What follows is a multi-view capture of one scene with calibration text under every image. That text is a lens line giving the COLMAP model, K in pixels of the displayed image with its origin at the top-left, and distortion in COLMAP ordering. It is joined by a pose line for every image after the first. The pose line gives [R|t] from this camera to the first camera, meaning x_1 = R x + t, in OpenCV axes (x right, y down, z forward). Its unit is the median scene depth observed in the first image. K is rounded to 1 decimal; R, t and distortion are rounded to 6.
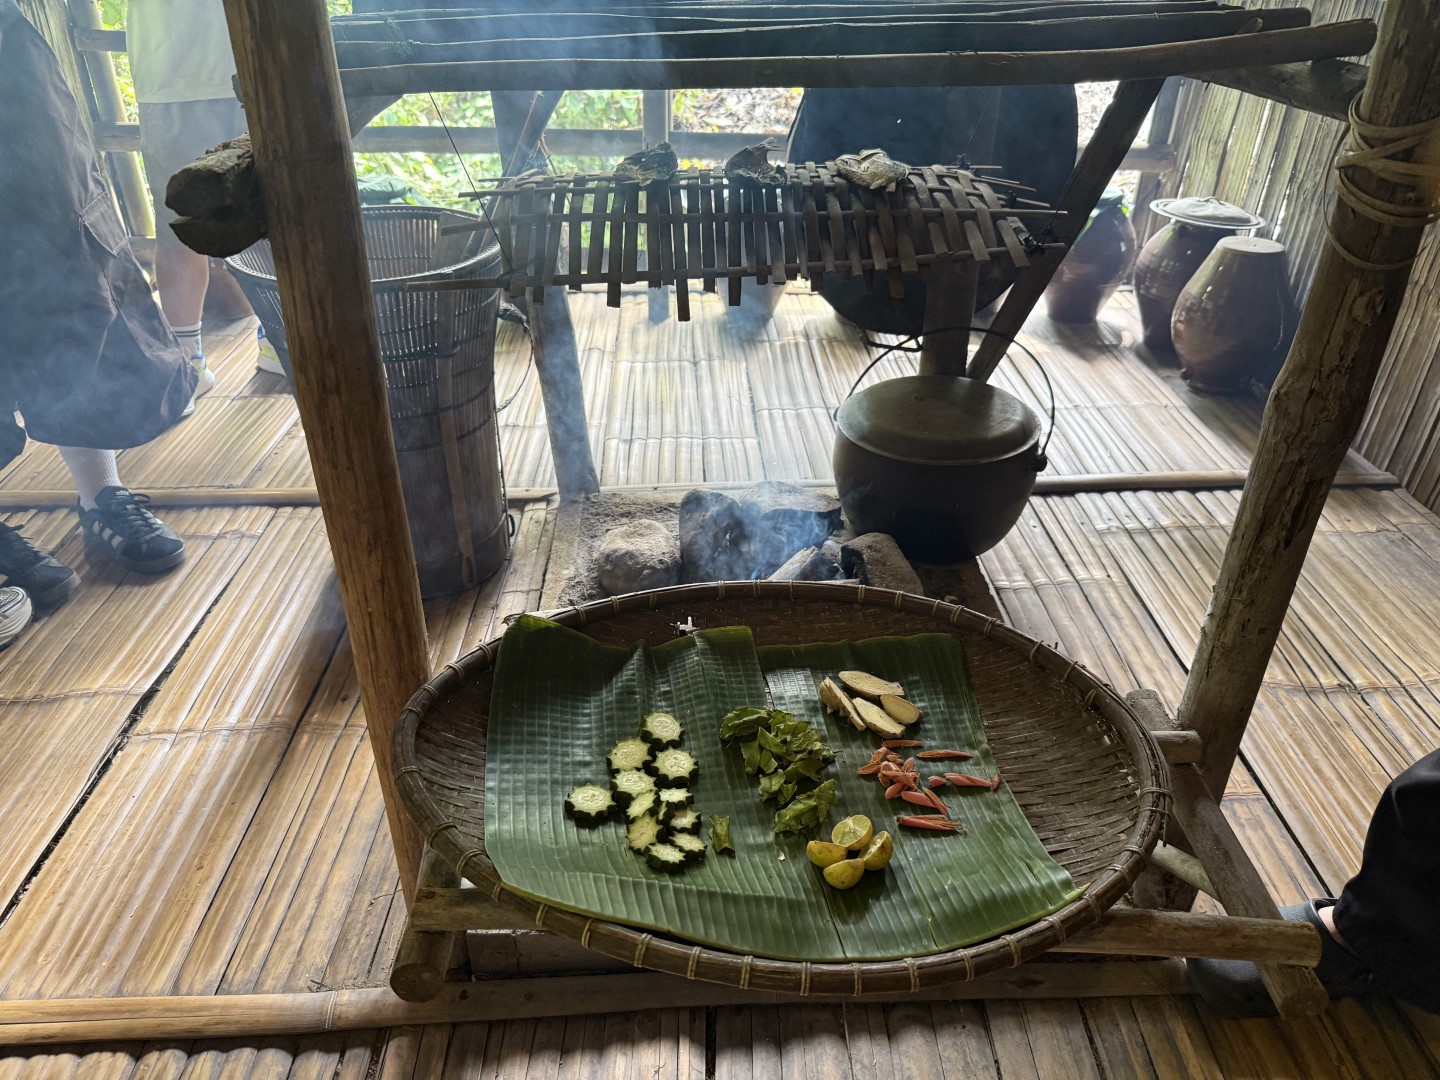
lens RADIAL K [[1014.4, 0, 731.8], [0, 1014.4, 542.2], [0, 0, 1]] dist [-0.002206, -0.017320]
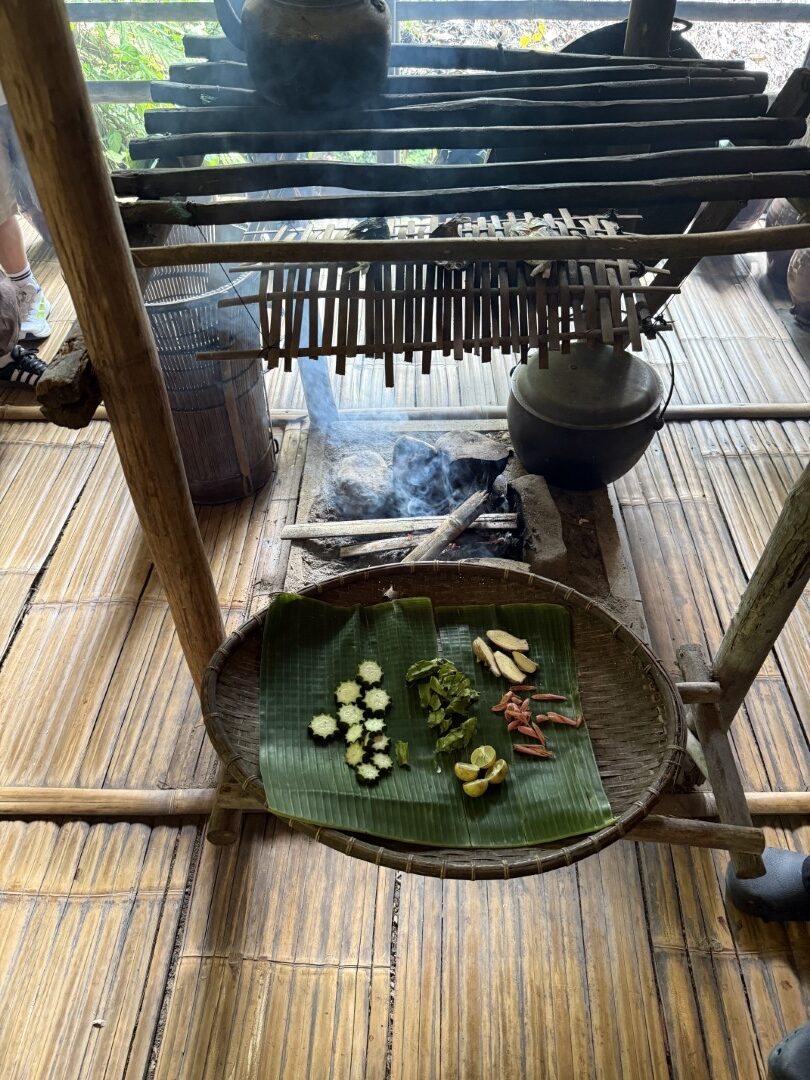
lens RADIAL K [[760.8, 0, 402.1], [0, 760.8, 537.4], [0, 0, 1]] dist [-0.002206, -0.017320]
pose [[0.997938, 0.031296, -0.056034, 0.033357], [-0.016706, 0.969626, 0.244020, -0.251033], [0.061969, -0.242581, 0.968150, -0.070400]]
